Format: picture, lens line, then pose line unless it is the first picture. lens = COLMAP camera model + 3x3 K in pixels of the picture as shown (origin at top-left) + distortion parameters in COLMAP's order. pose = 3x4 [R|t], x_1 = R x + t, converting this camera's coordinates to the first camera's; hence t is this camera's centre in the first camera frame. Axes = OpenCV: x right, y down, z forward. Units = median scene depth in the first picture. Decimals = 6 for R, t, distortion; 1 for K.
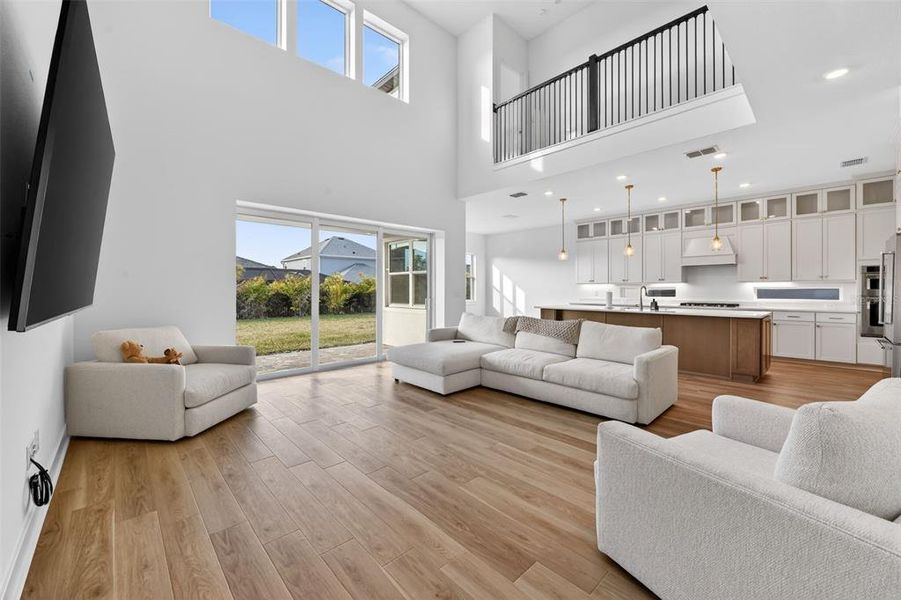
lens RADIAL K [[359.9, 0, 454.5], [0, 359.9, 293.1], [0, 0, 1]] dist [-0.001665, -0.000276]
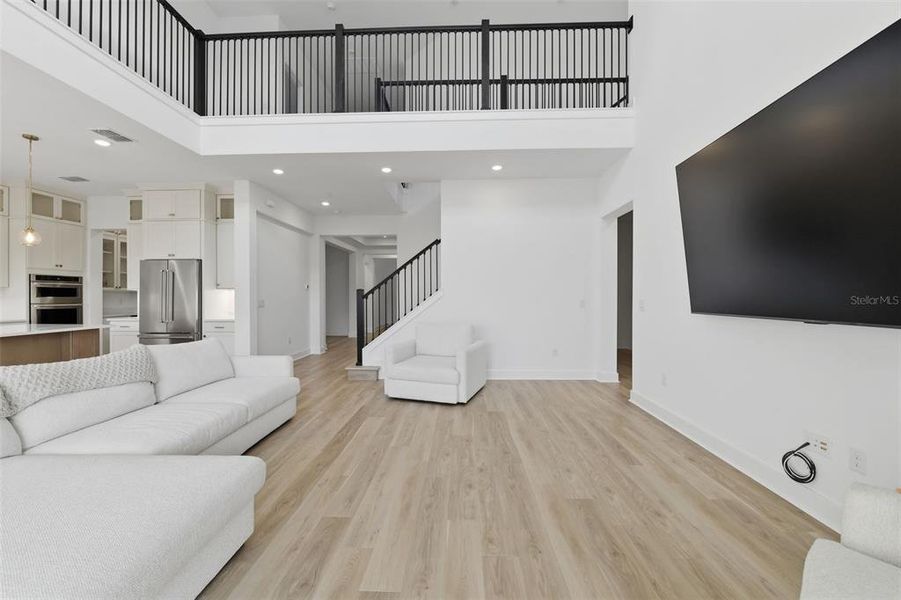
lens RADIAL K [[329.7, 0, 460.7], [0, 329.7, 299.6], [0, 0, 1]] dist [-0.013365, -0.000063]
pose [[-0.698084, -0.004675, 0.716001, -0.689481], [0.012094, 0.999759, 0.018319, -0.016251], [-0.715914, 0.021448, -0.697859, 1.514154]]
